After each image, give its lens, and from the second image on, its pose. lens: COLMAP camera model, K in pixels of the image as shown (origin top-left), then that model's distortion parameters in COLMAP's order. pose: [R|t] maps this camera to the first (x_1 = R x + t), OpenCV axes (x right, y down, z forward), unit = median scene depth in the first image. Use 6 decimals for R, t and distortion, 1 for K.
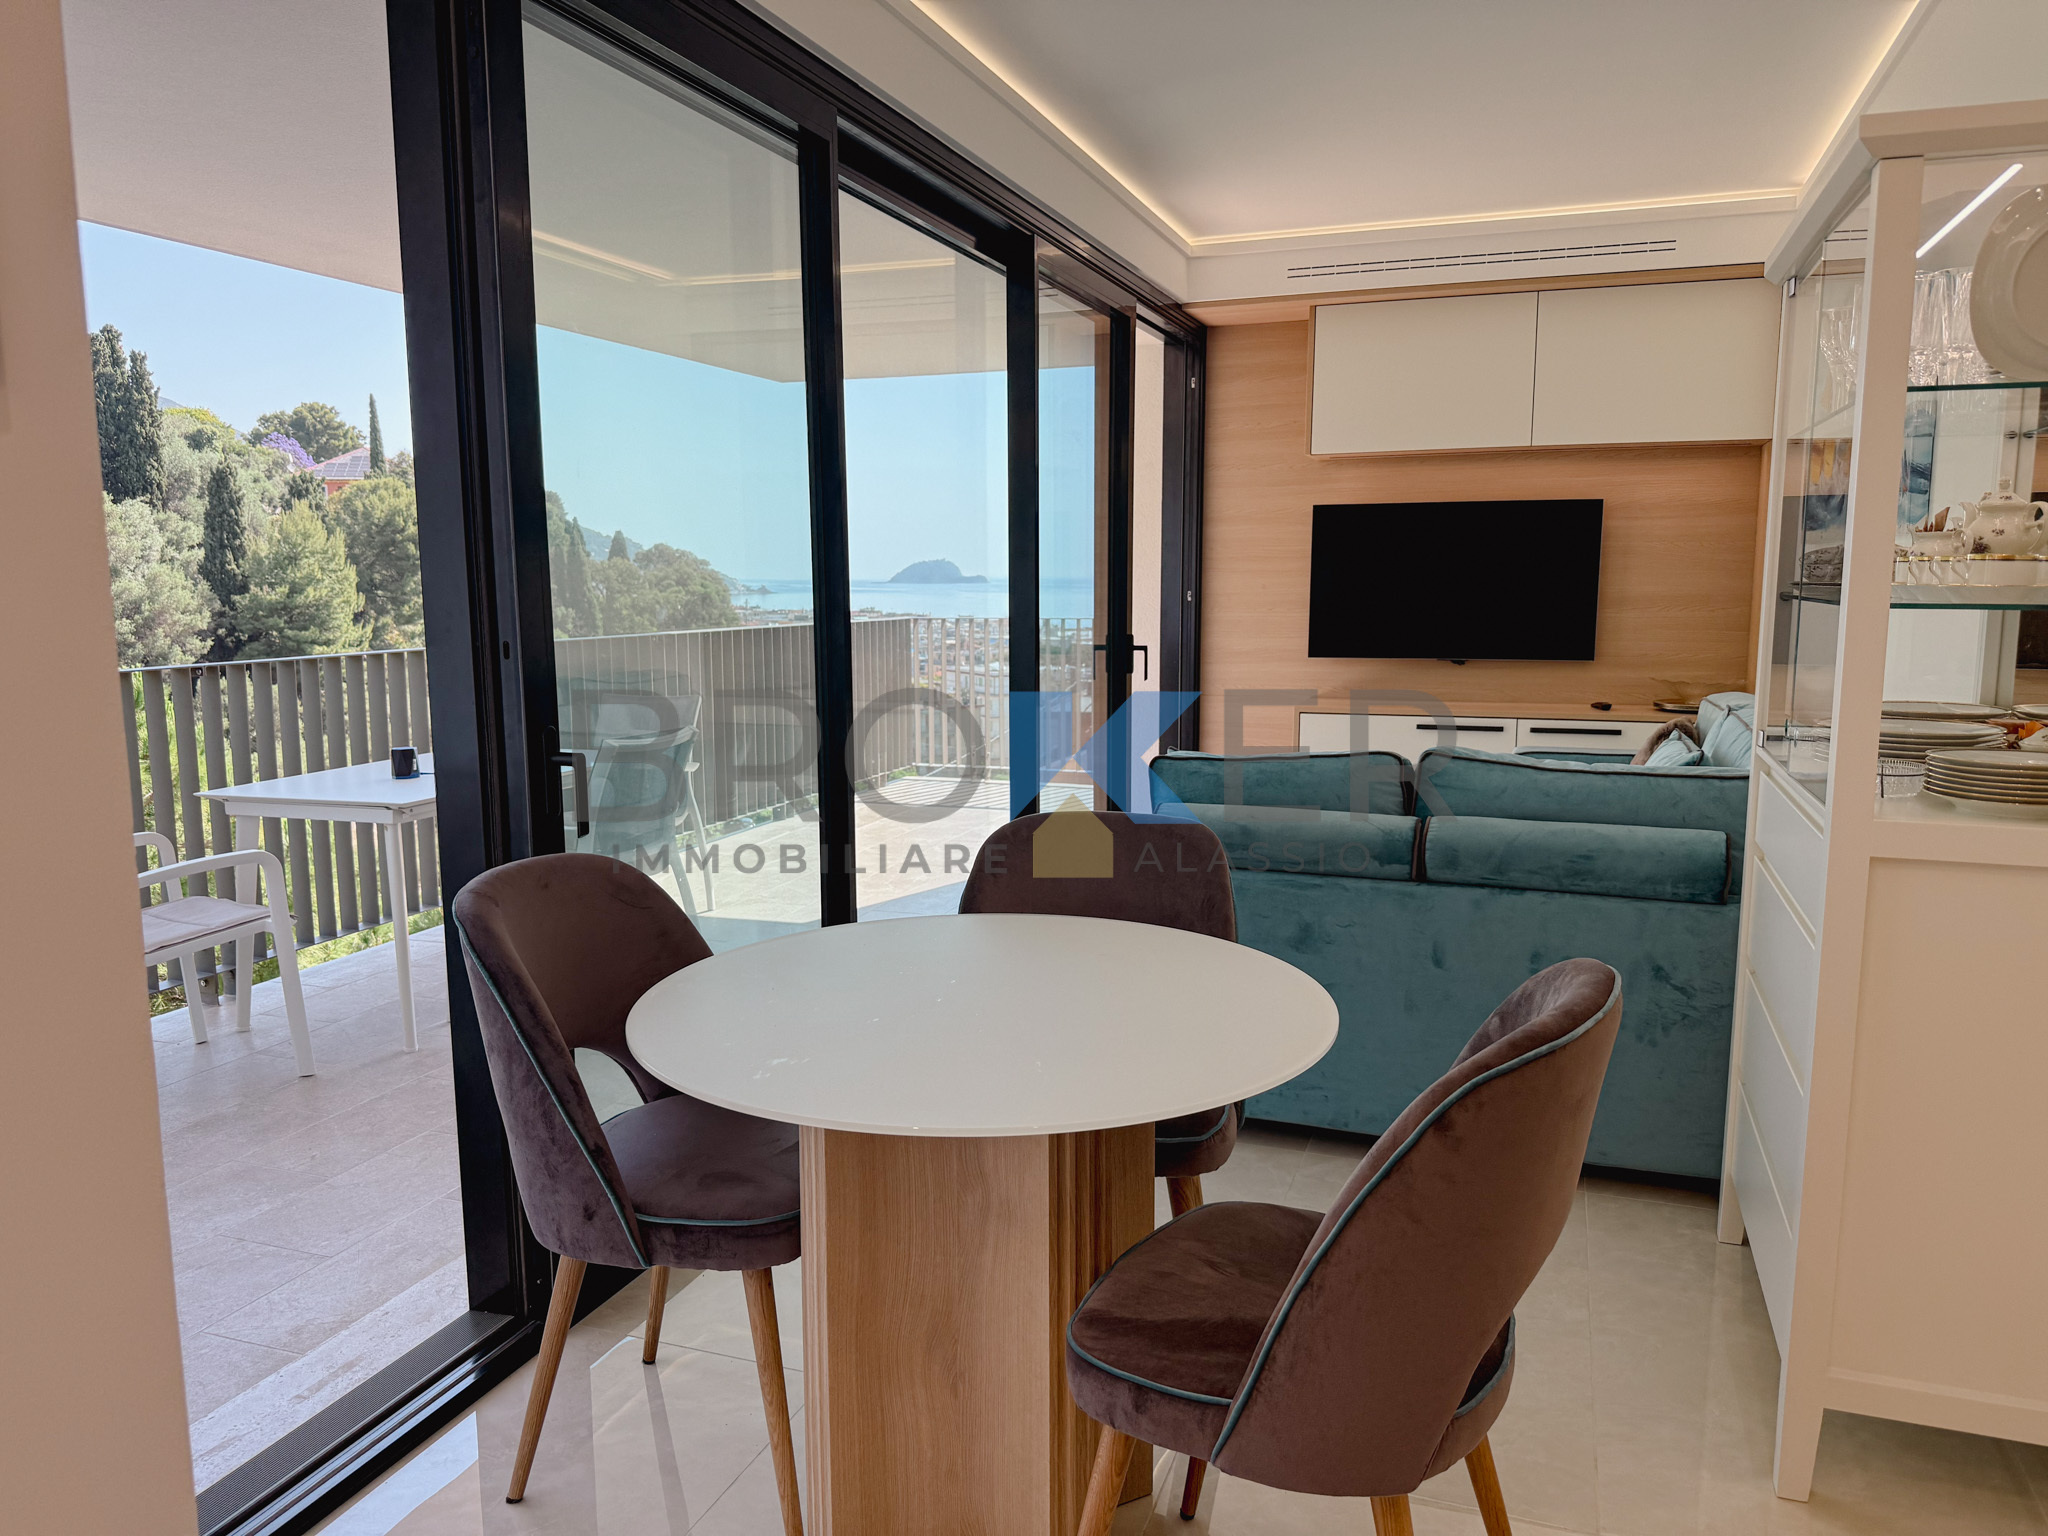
lens RADIAL K [[1430.1, 0, 1026.9], [0, 1430.1, 772.6], [0, 0, 1]] dist [0.049040, -0.065631]
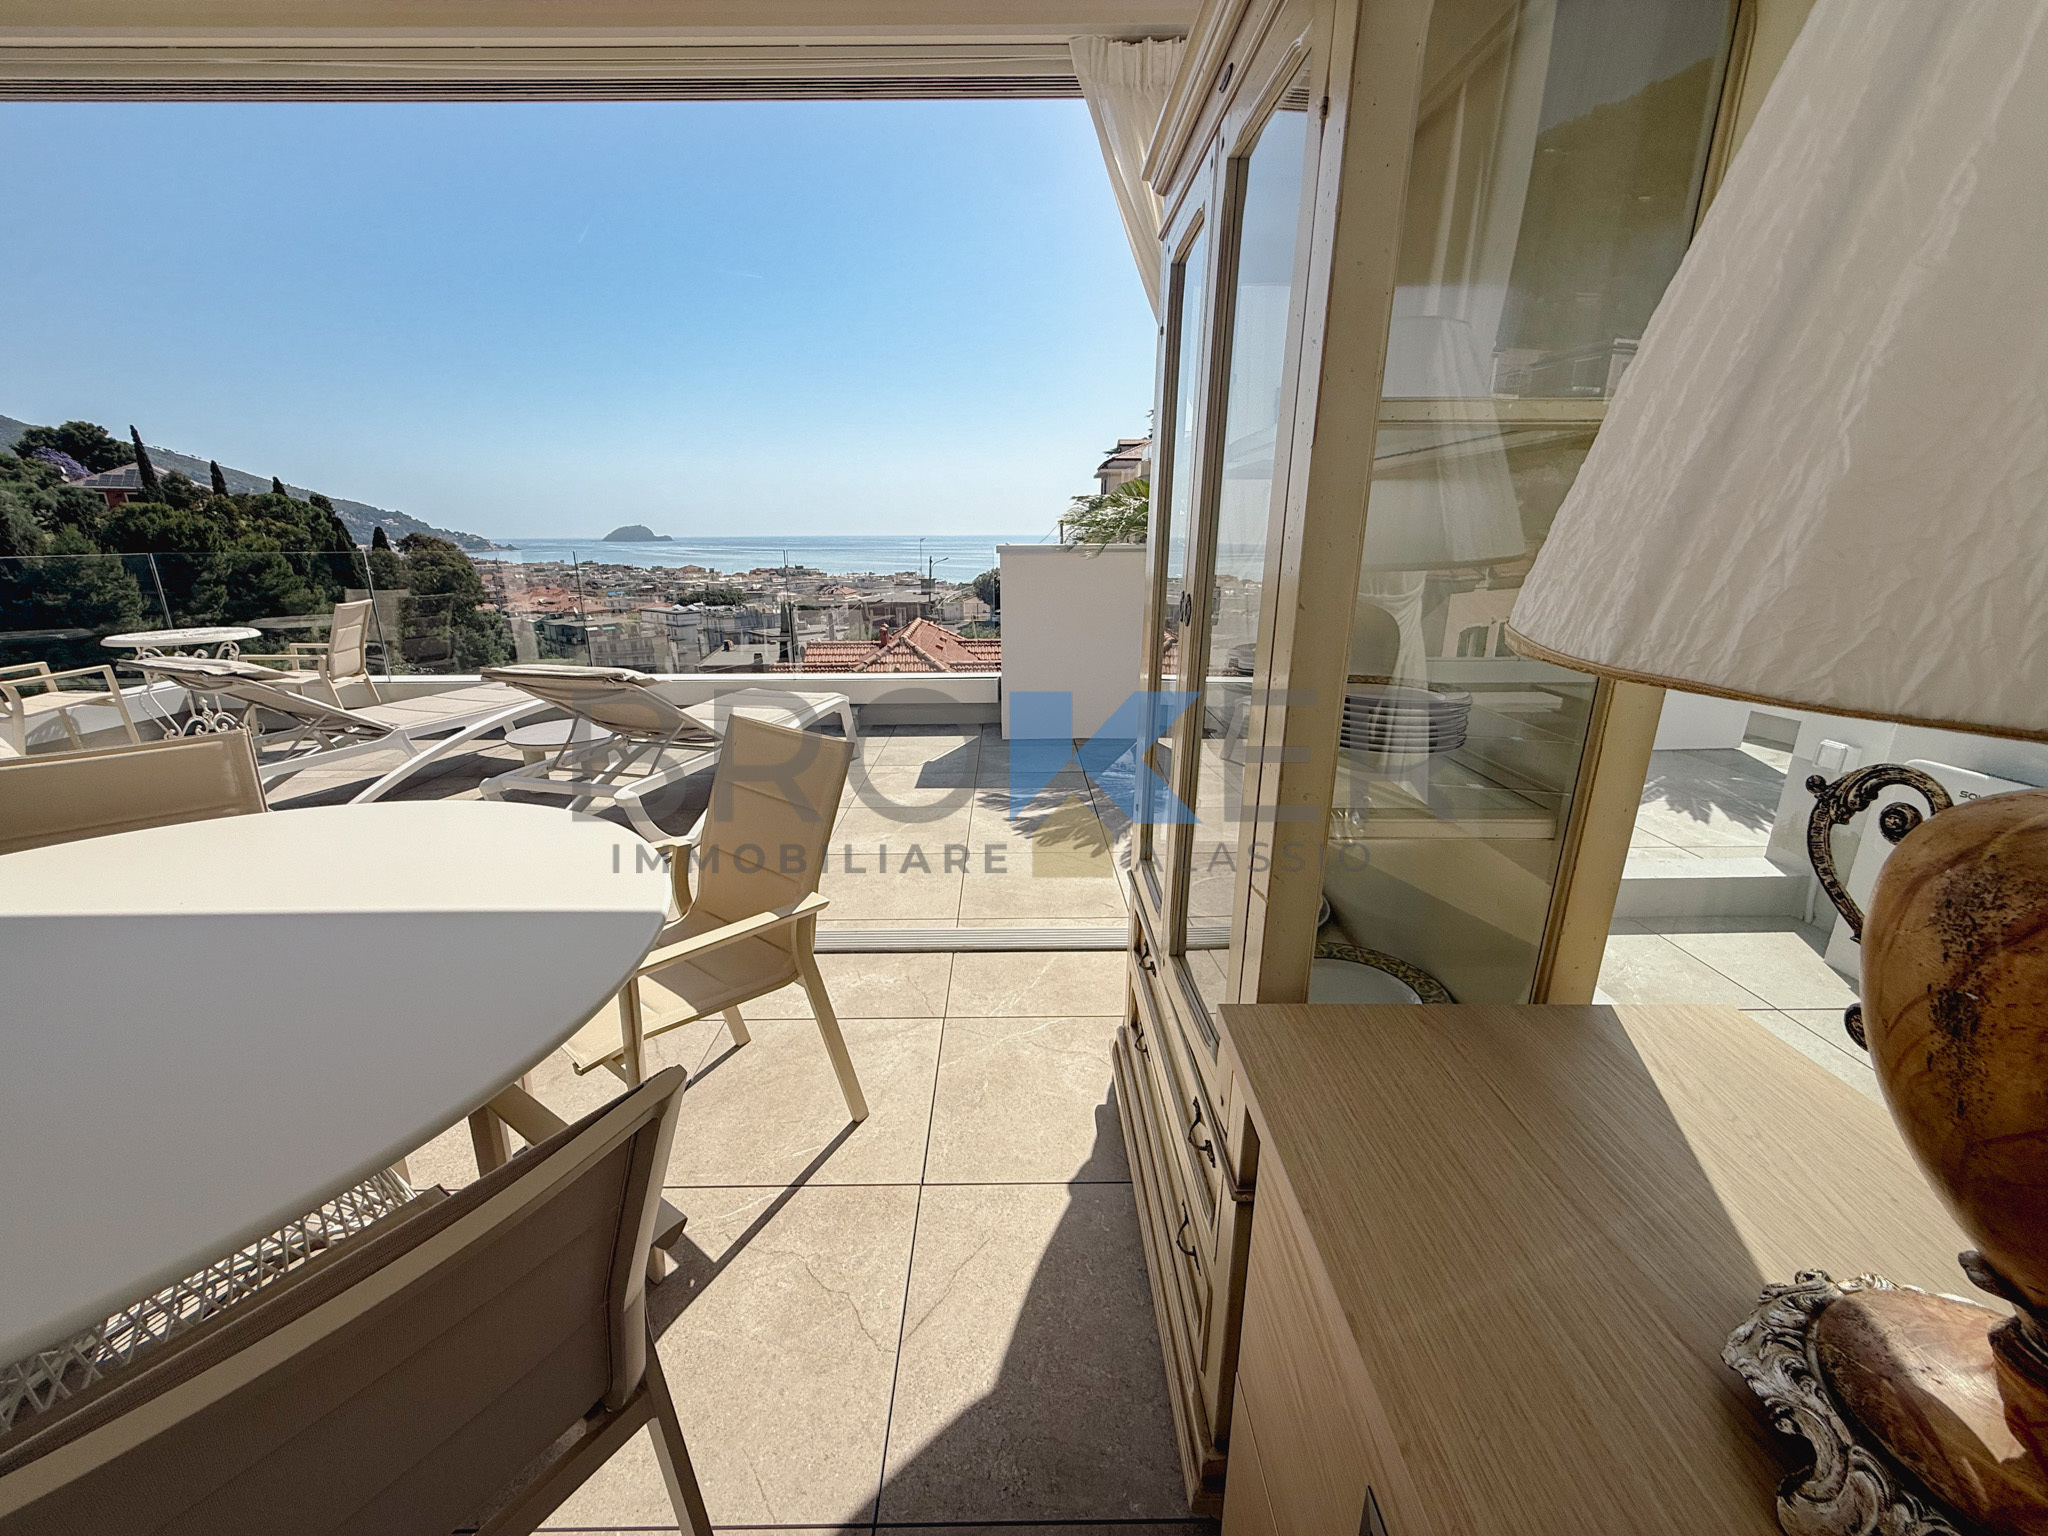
lens RADIAL K [[812.3, 0, 1016.0], [0, 812.3, 771.7], [0, 0, 1]] dist [-0.002818, 0.000981]
pose [[0.935083, -0.100422, 0.339904, 0.372418], [0.051611, 0.987379, 0.149731, -0.596955], [-0.350650, -0.122468, 0.928464, -0.009524]]
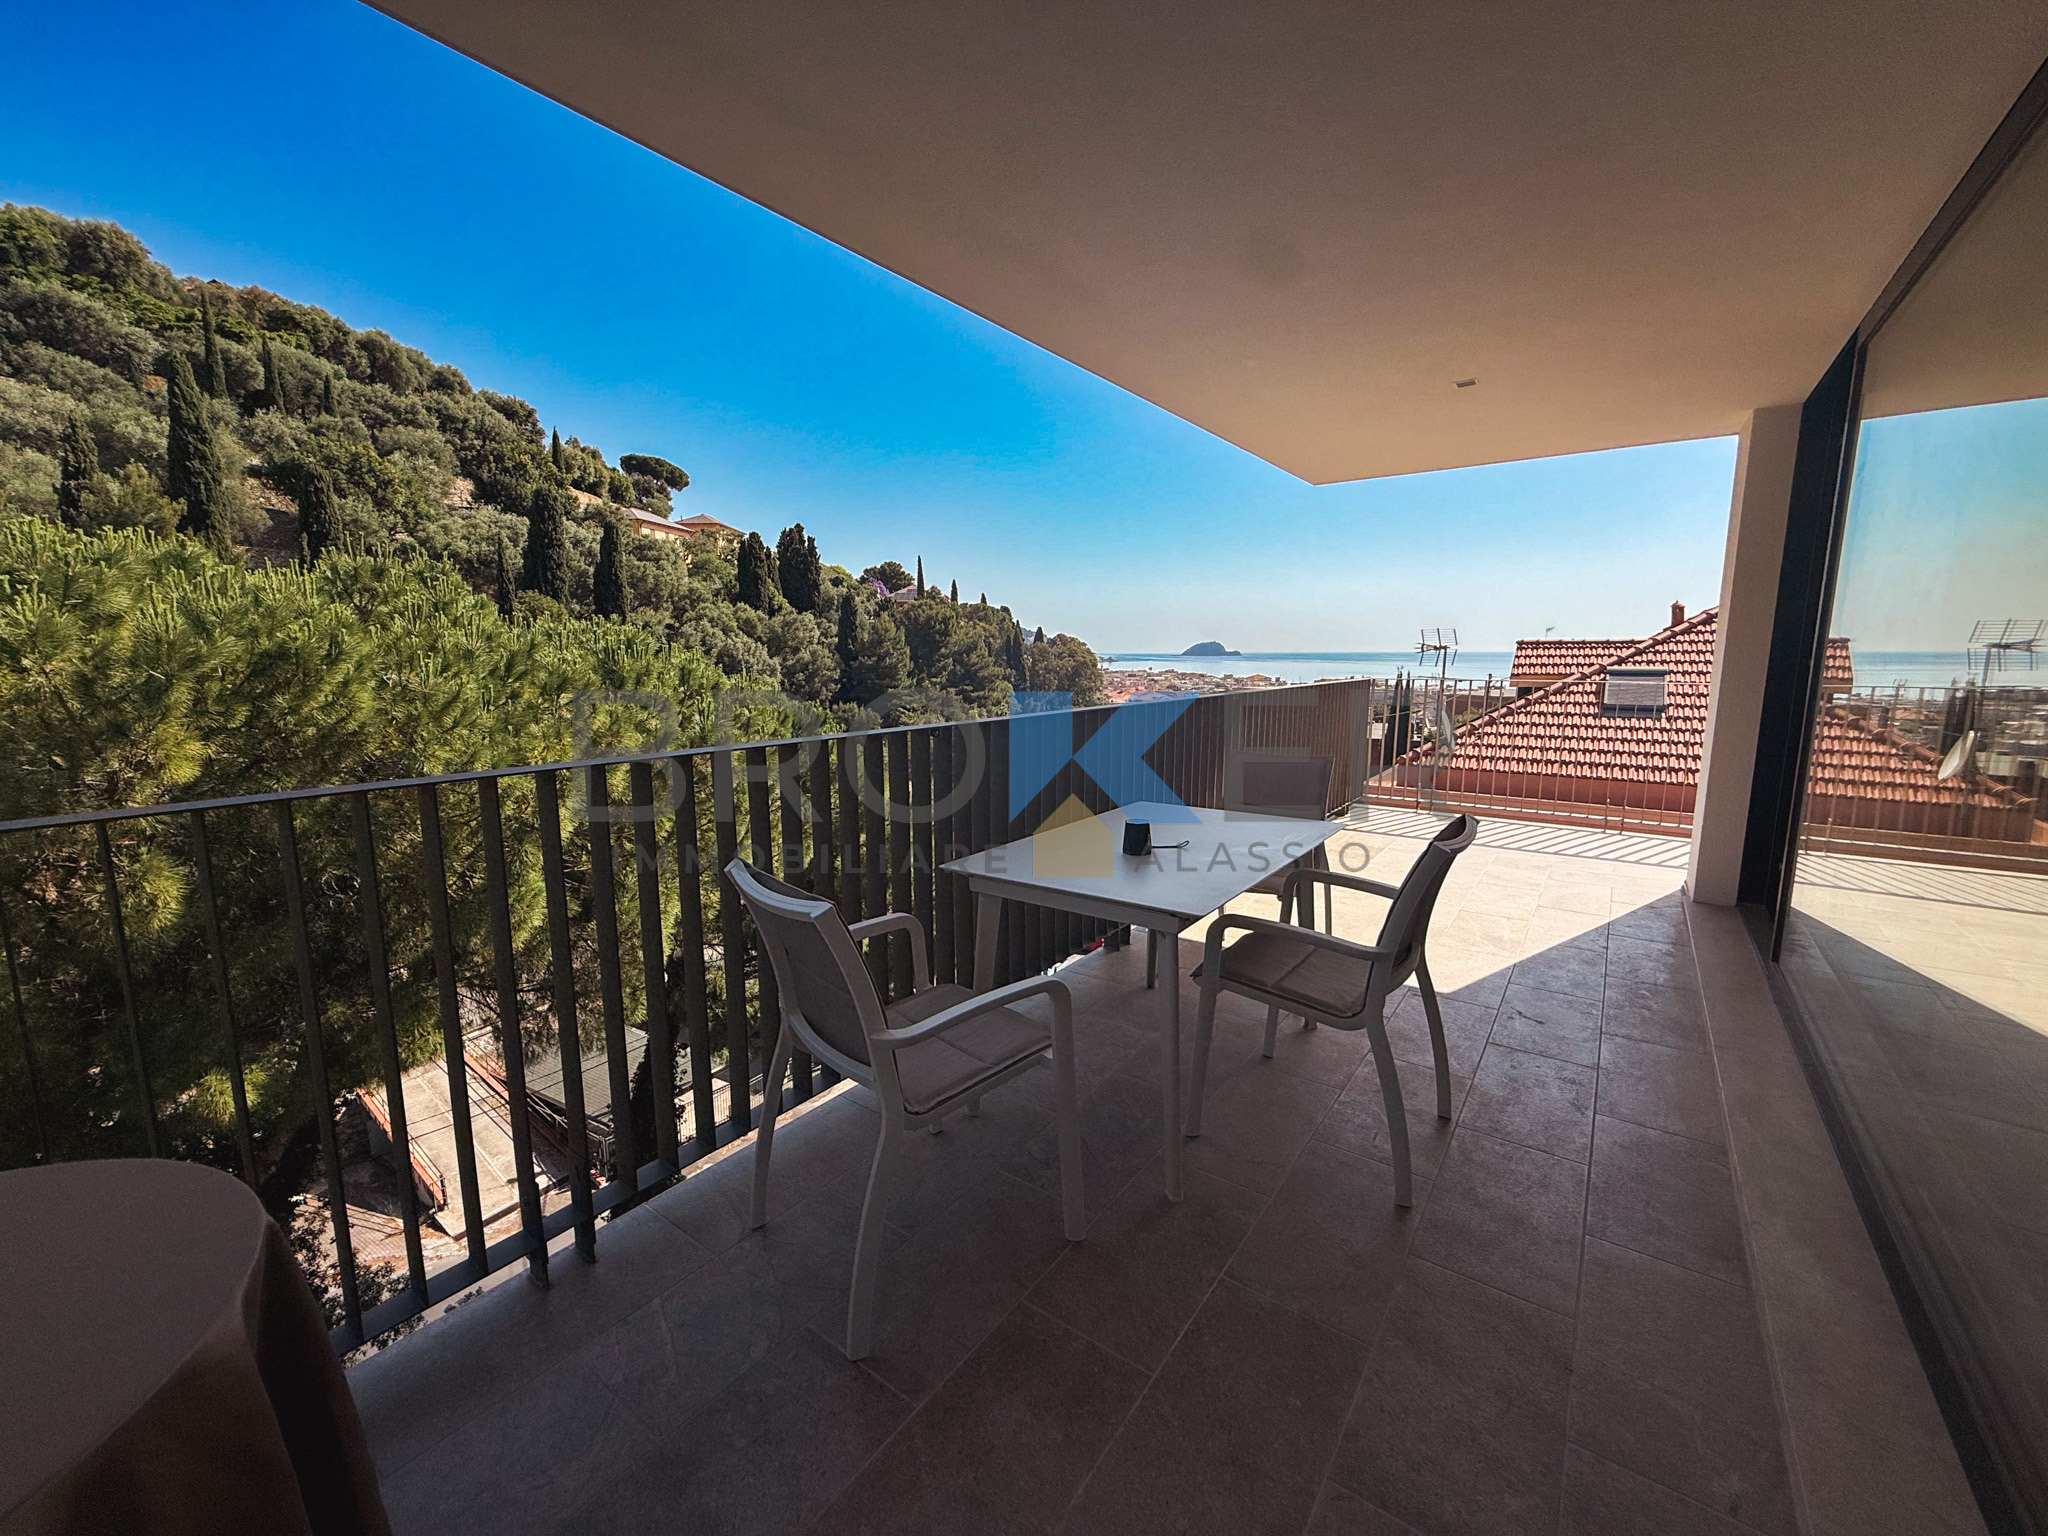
lens RADIAL K [[812.3, 0, 1025.0], [0, 812.3, 772.8], [0, 0, 1]] dist [-0.002818, 0.000981]
pose [[0.959403, 0.045036, -0.278419, -0.305013], [-0.041941, 0.998974, 0.017064, -0.041132], [0.278902, -0.004694, 0.960308, 0.363816]]
